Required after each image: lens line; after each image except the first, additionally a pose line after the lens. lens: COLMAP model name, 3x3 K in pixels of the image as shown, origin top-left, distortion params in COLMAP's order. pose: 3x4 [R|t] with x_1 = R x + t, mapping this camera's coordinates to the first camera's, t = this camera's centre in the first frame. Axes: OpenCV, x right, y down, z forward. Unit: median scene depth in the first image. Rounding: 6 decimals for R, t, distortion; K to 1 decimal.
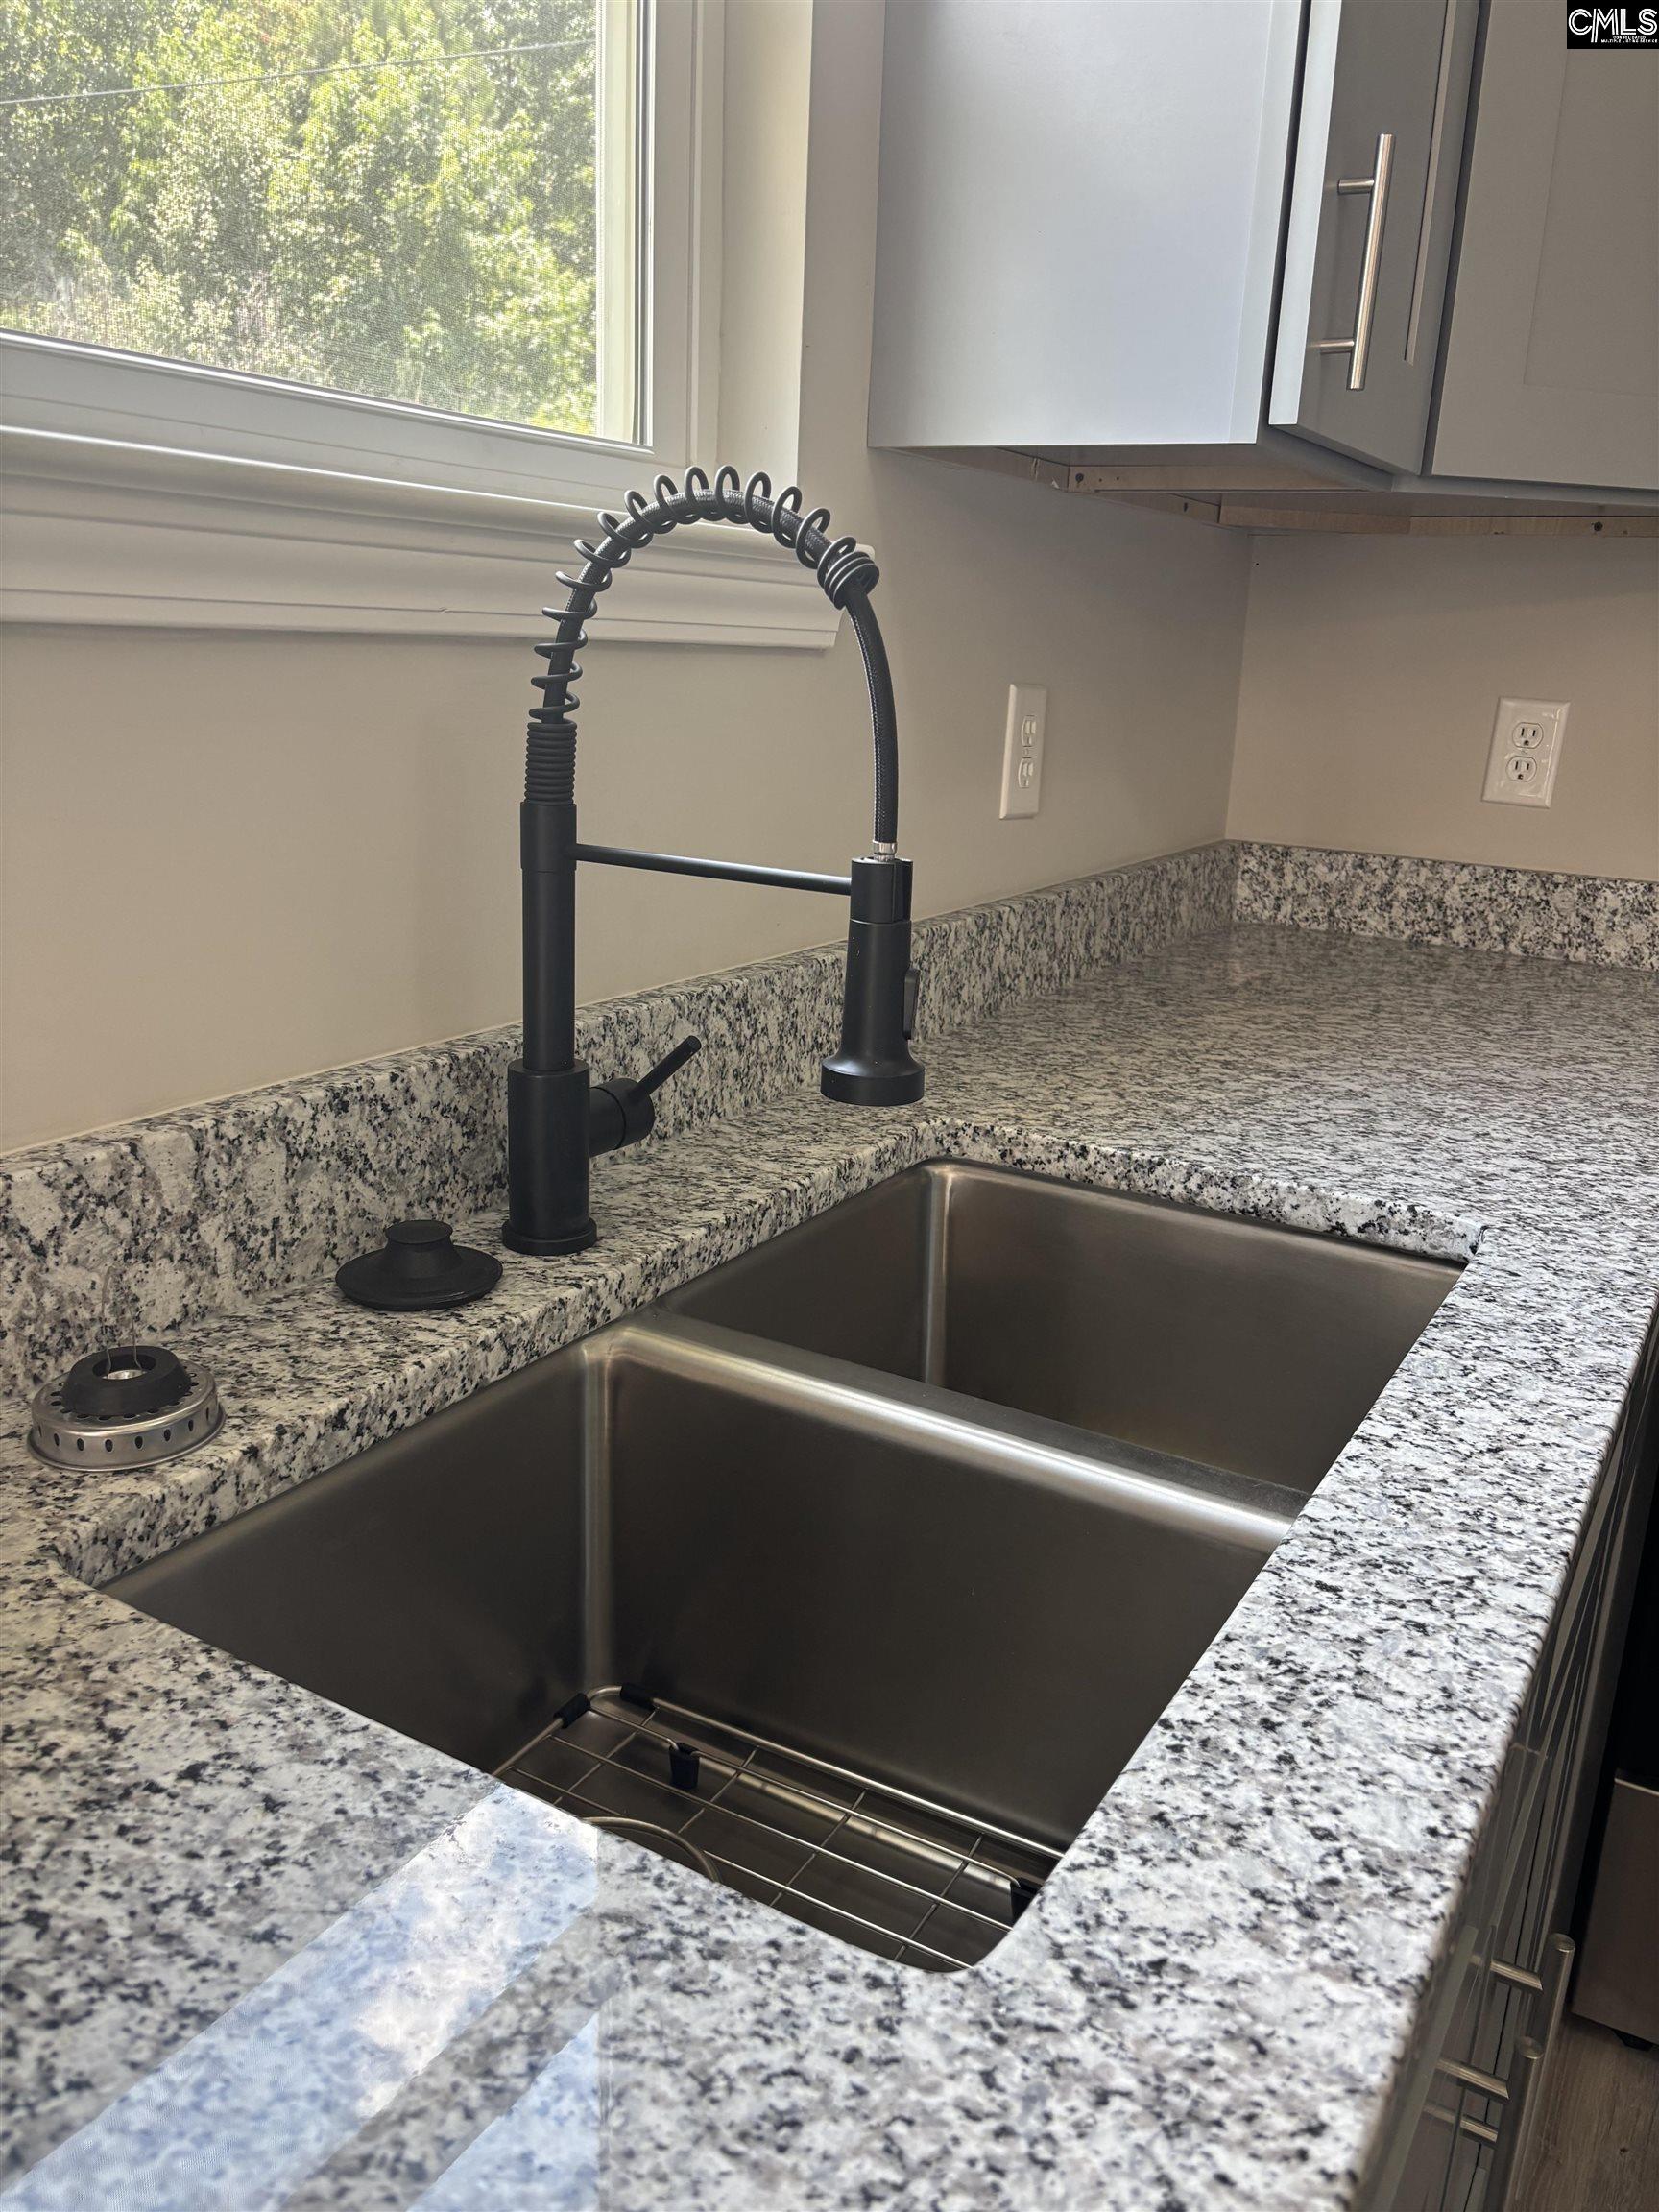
lens RADIAL K [[1679.9, 0, 849.0], [0, 1679.9, 1123.9], [0, 0, 1]] dist [0.036028, -0.045606]
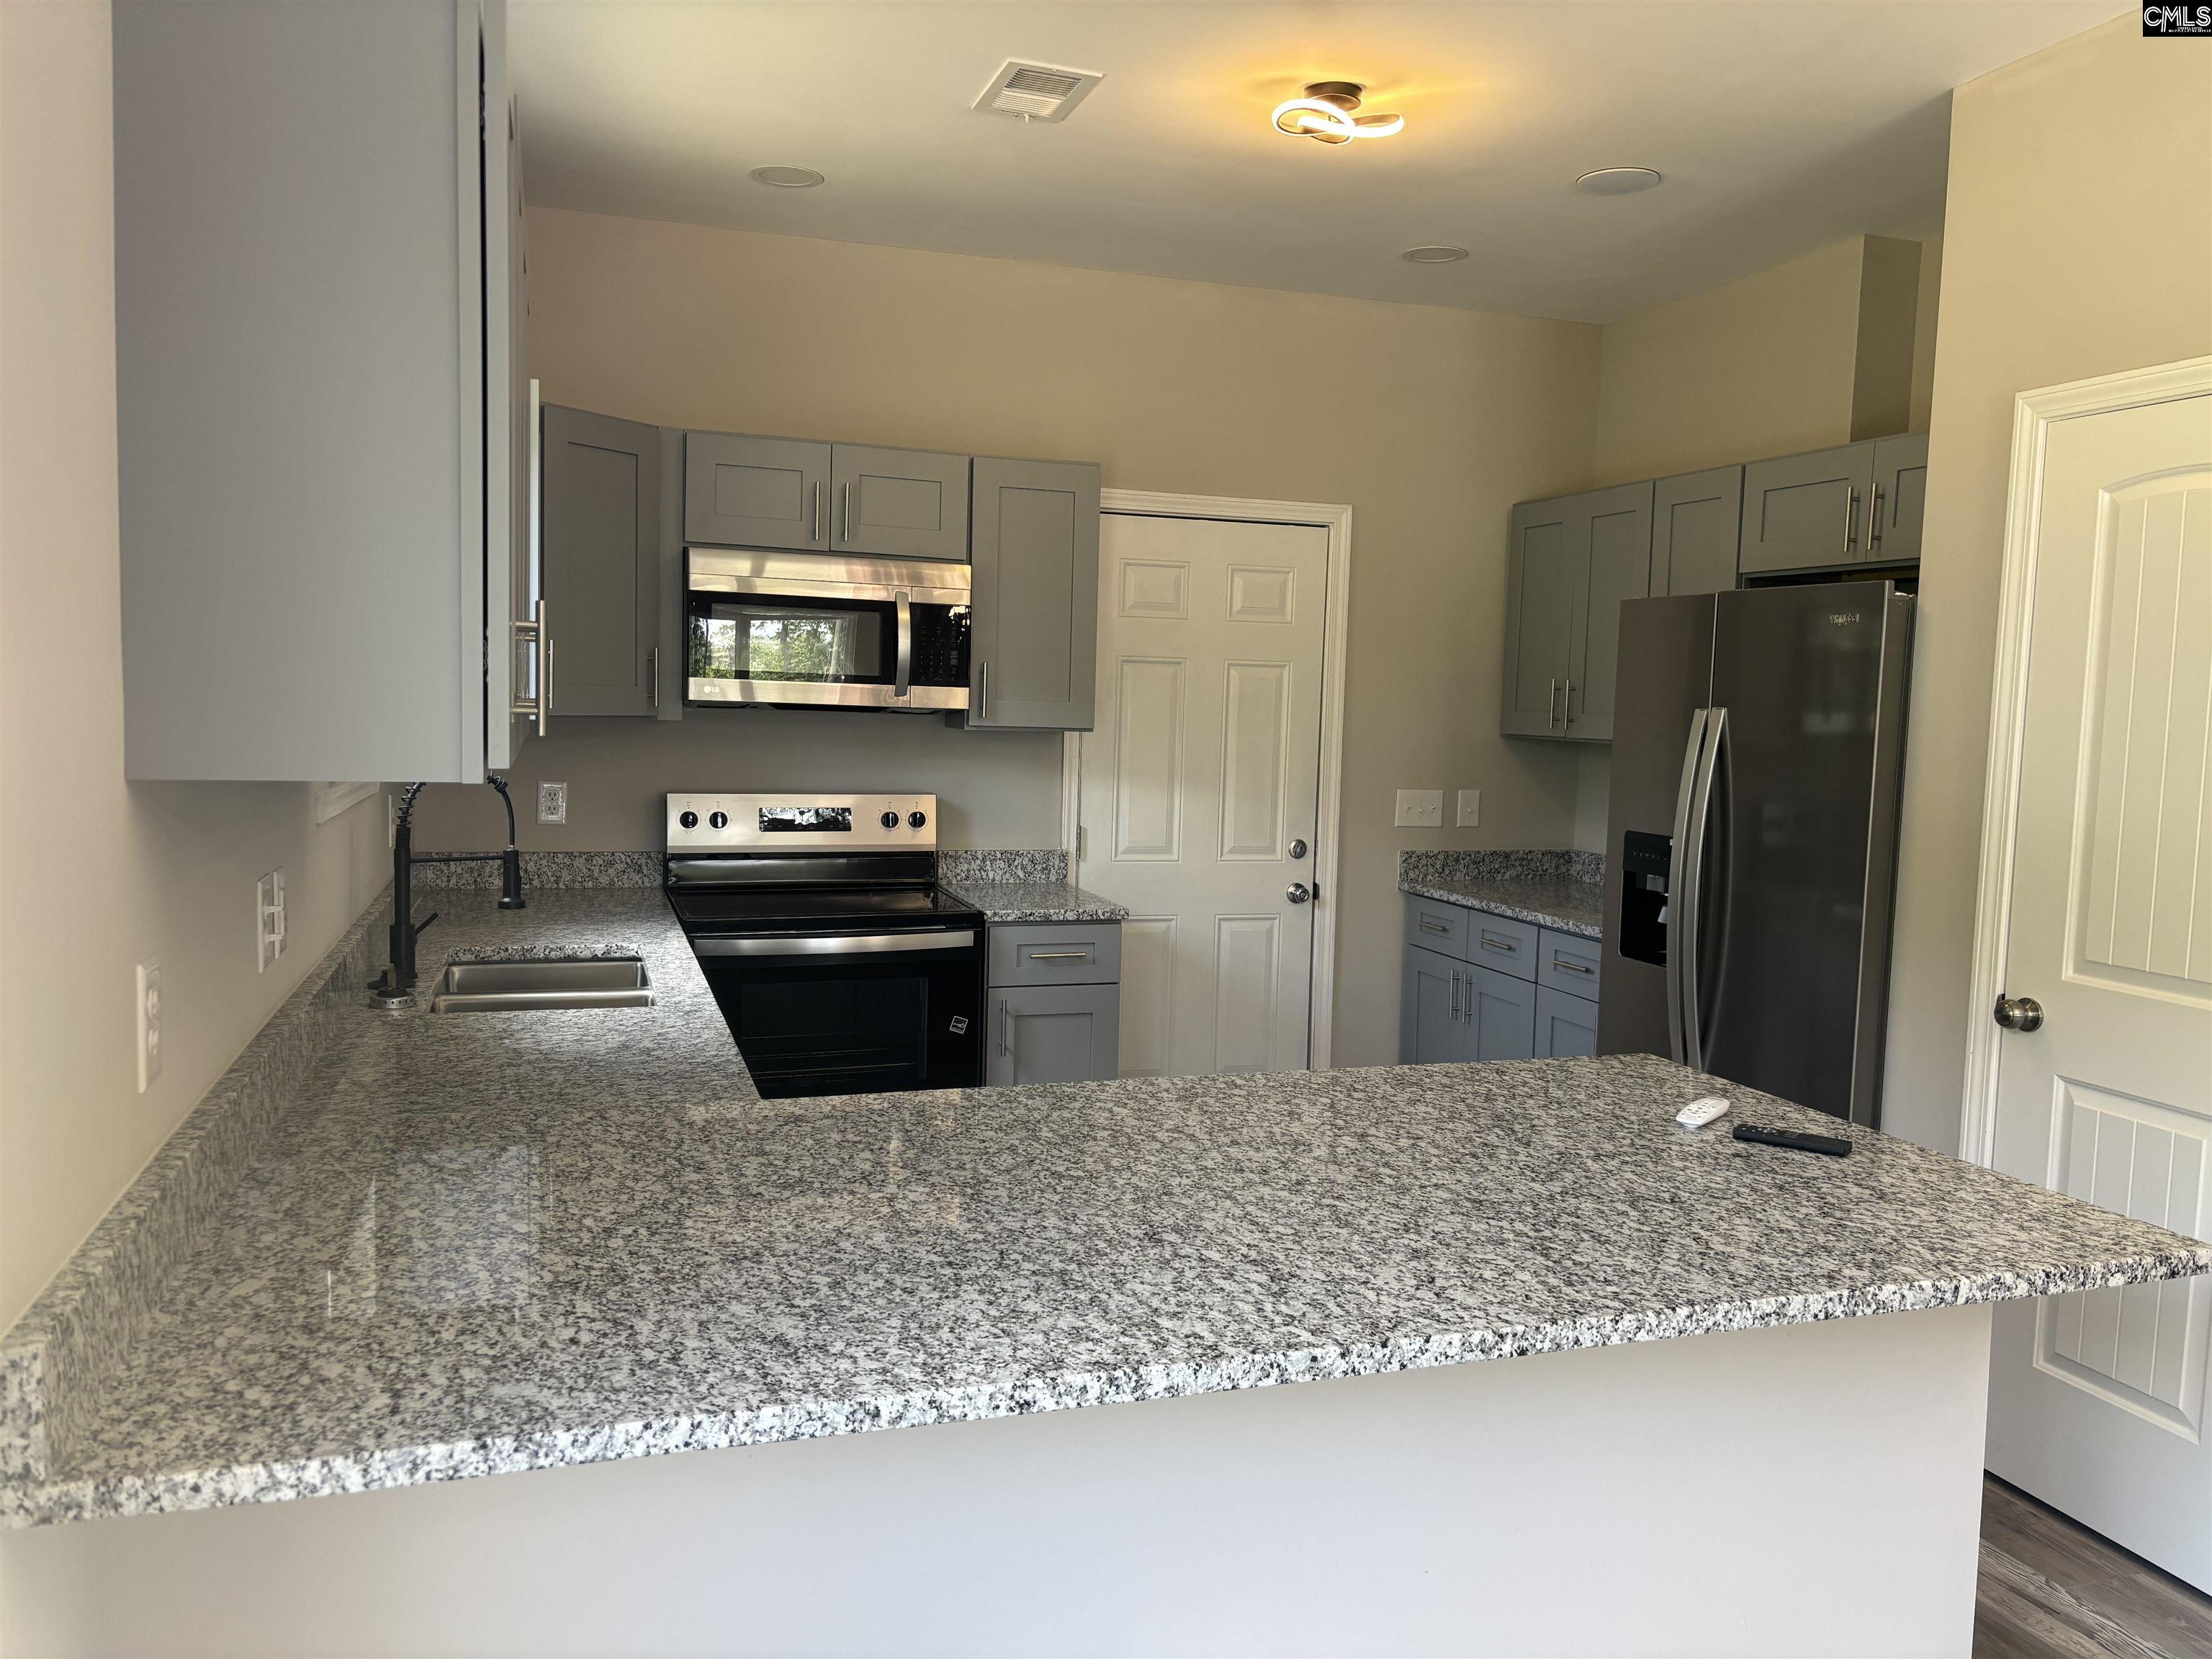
lens RADIAL K [[1679.9, 0, 1130.0], [0, 1679.9, 838.9], [0, 0, 1]] dist [0.036028, -0.045606]
pose [[0.658381, -0.088211, 0.747498, -0.832546], [0.213317, 0.974258, -0.072915, 0.171452], [-0.721824, 0.207460, 0.660250, -1.122647]]
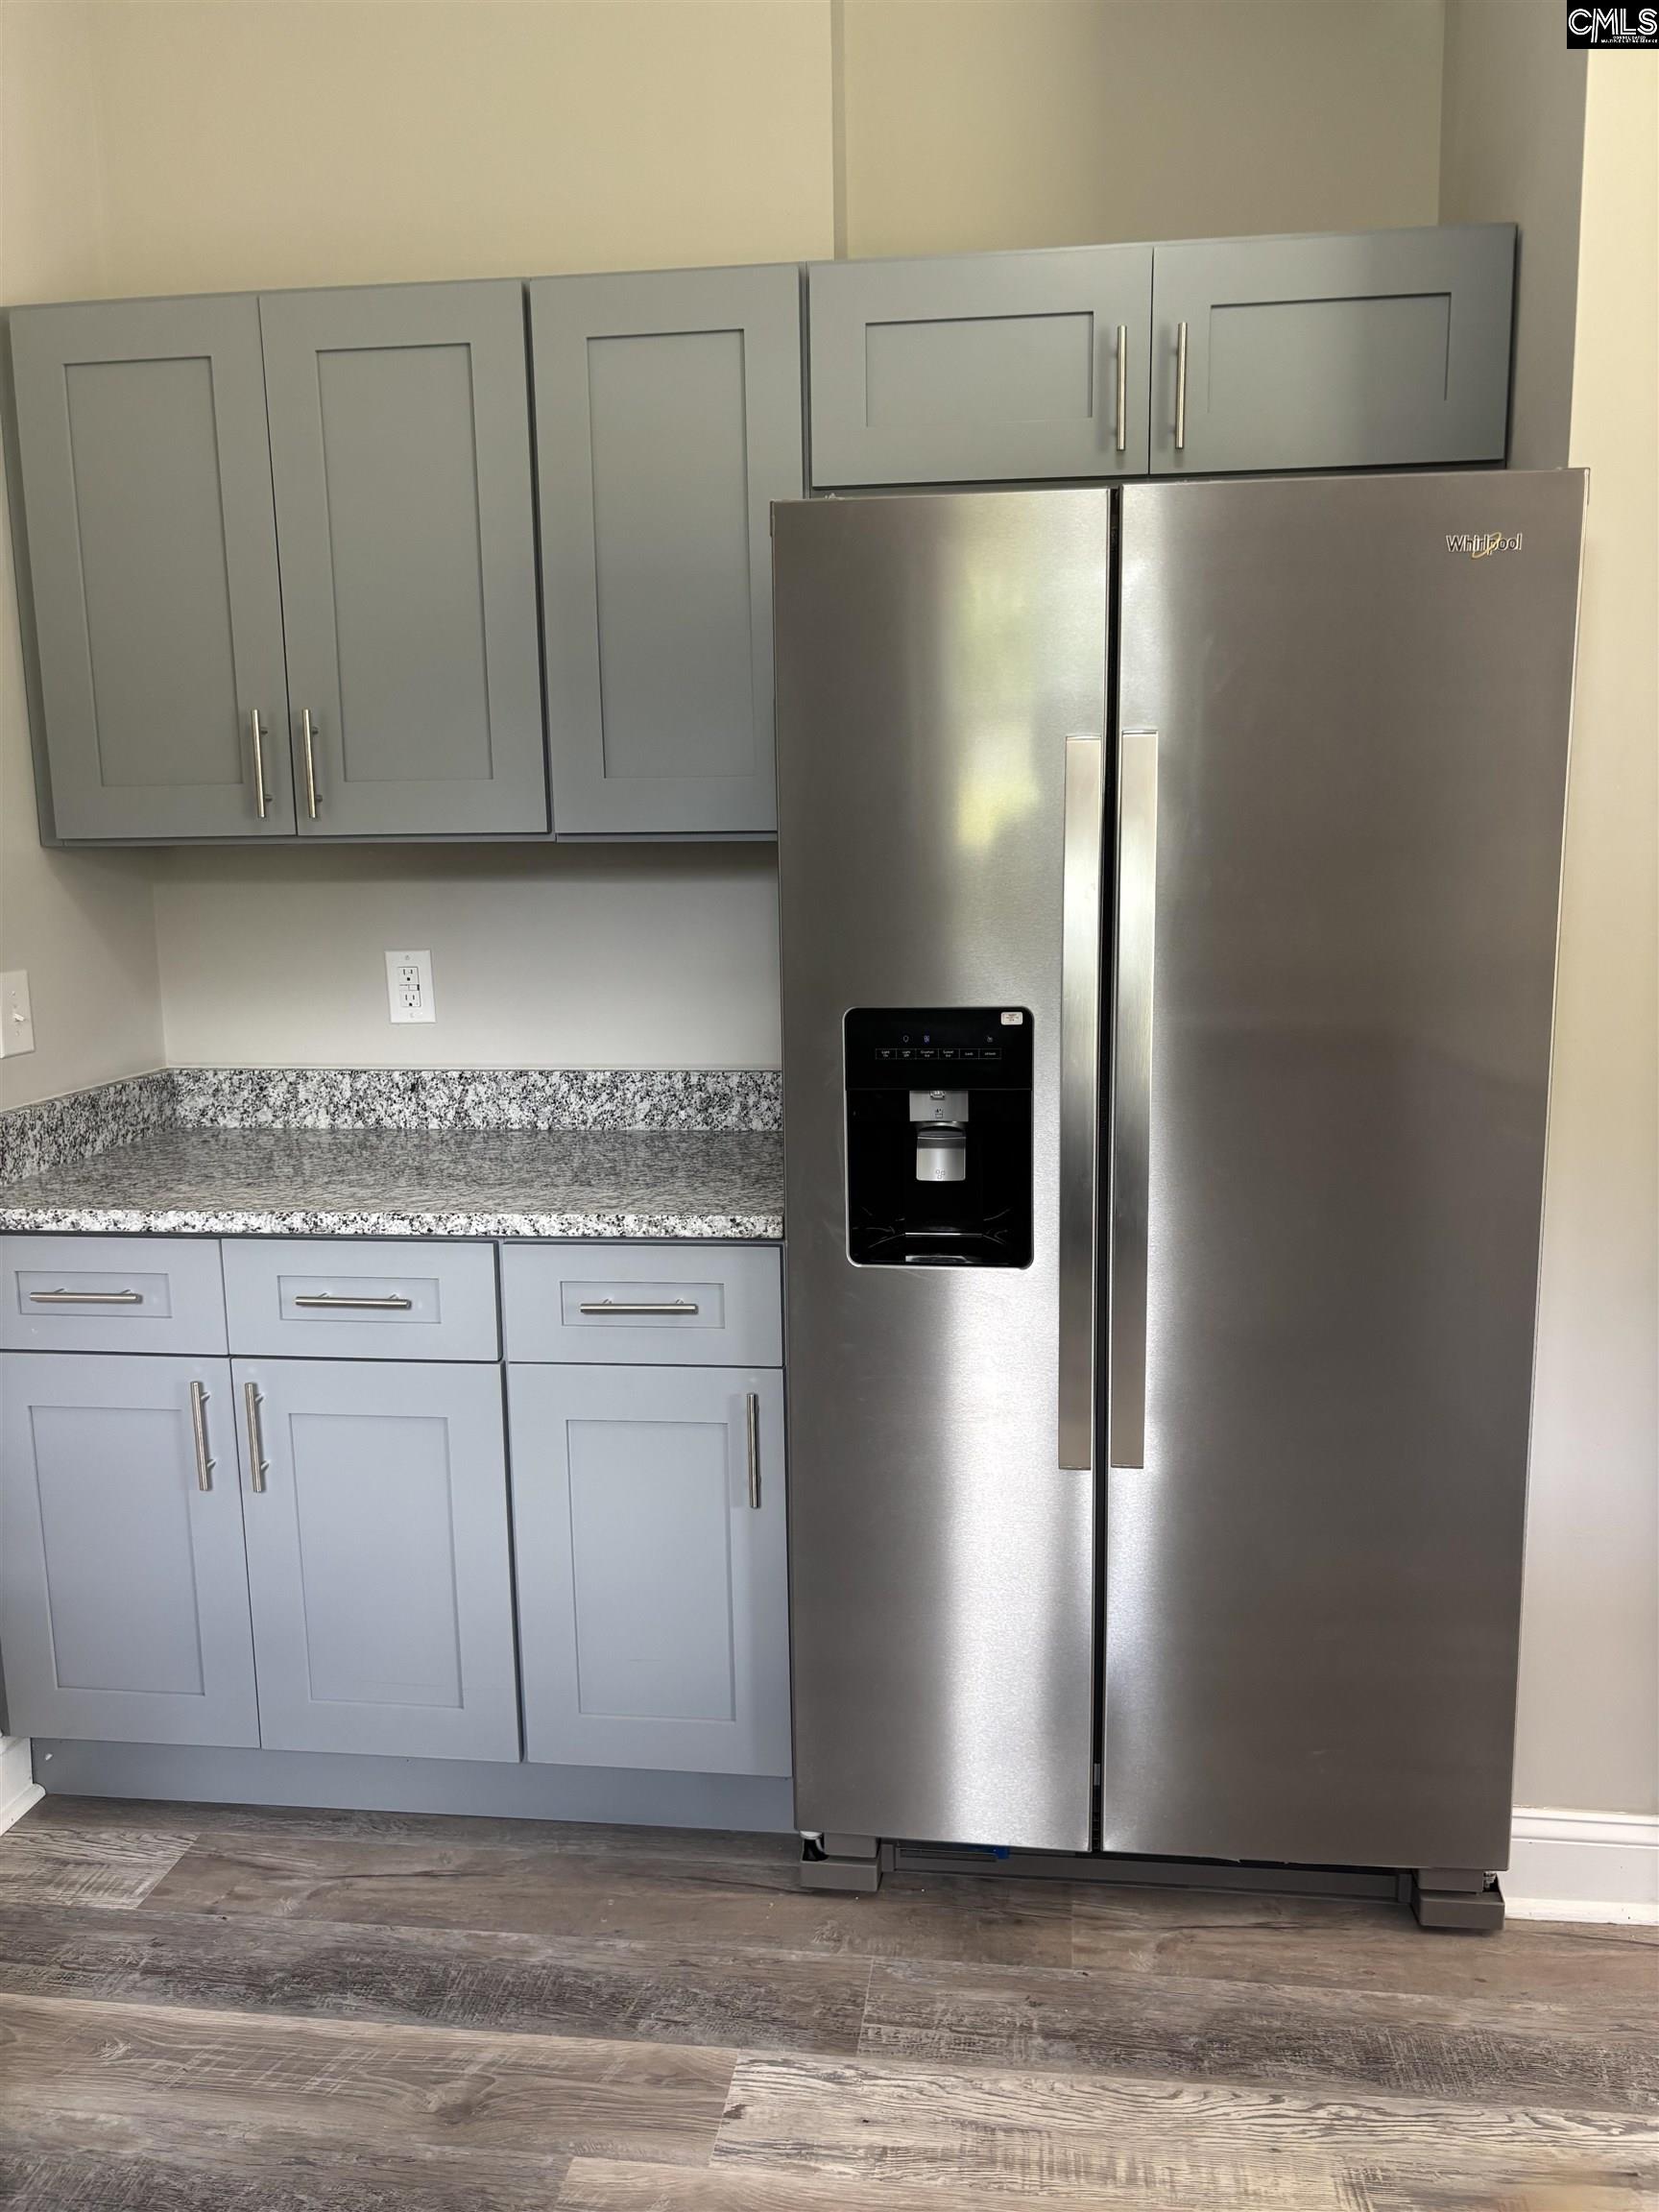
lens RADIAL K [[1679.9, 0, 873.9], [0, 1679.9, 1115.9], [0, 0, 1]] dist [0.036028, -0.045606]
pose [[-0.390311, -0.186049, 0.901689, 0.266911], [0.260002, 0.917232, 0.301802, -0.106909], [-0.883208, 0.352238, -0.309633, 0.177334]]
